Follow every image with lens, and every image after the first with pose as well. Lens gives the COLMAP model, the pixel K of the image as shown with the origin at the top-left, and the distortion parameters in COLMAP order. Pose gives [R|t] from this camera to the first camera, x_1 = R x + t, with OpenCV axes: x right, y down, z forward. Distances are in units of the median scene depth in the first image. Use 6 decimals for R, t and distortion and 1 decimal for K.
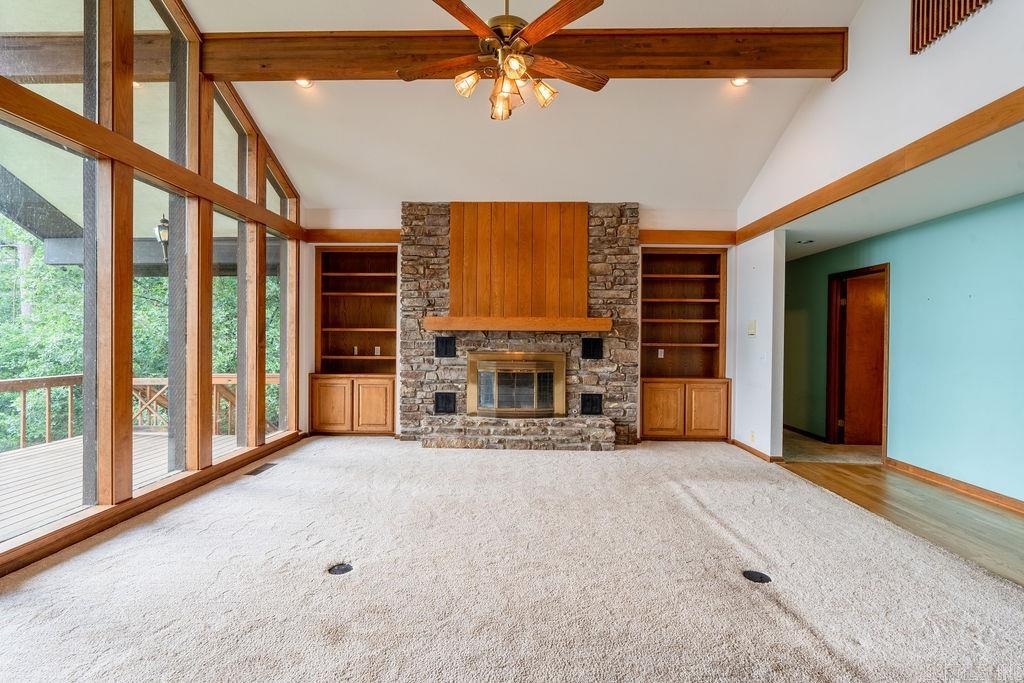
lens RADIAL K [[455.9, 0, 512.0], [0, 455.9, 341.5], [0, 0, 1]] dist [0.003044, 0.000378]
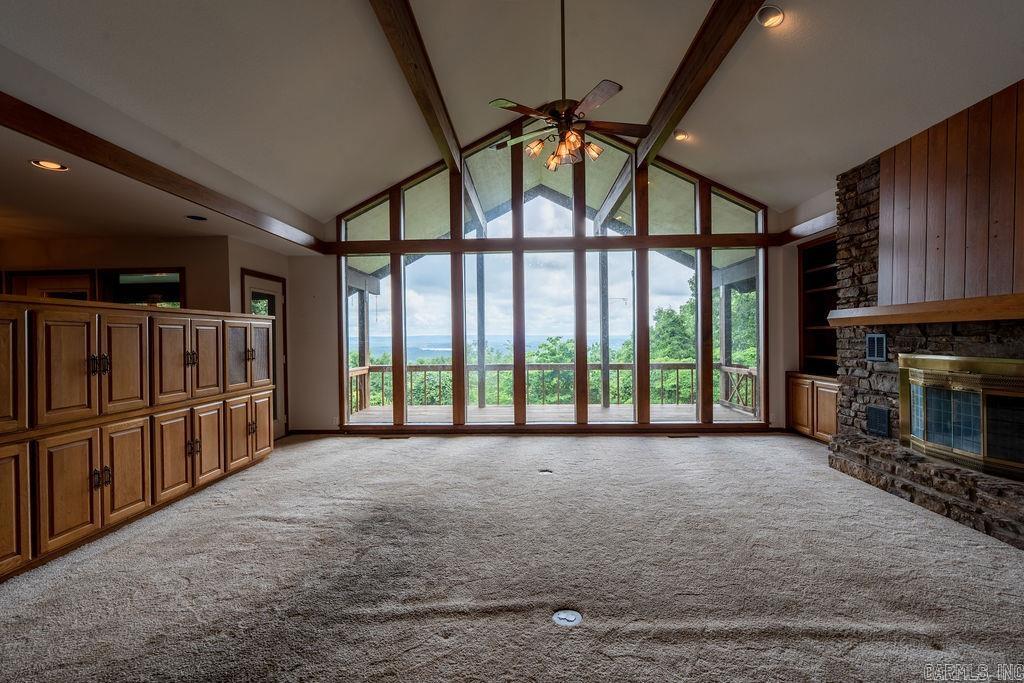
lens RADIAL K [[452.0, 0, 512.0], [0, 452.0, 341.5], [0, 0, 1]] dist [-0.000602, -0.000101]
pose [[0.004633, 0.000504, -0.999989, 0.603527], [0.001176, 0.999999, 0.000510, 0.001062], [0.999989, -0.001178, 0.004632, 0.391103]]
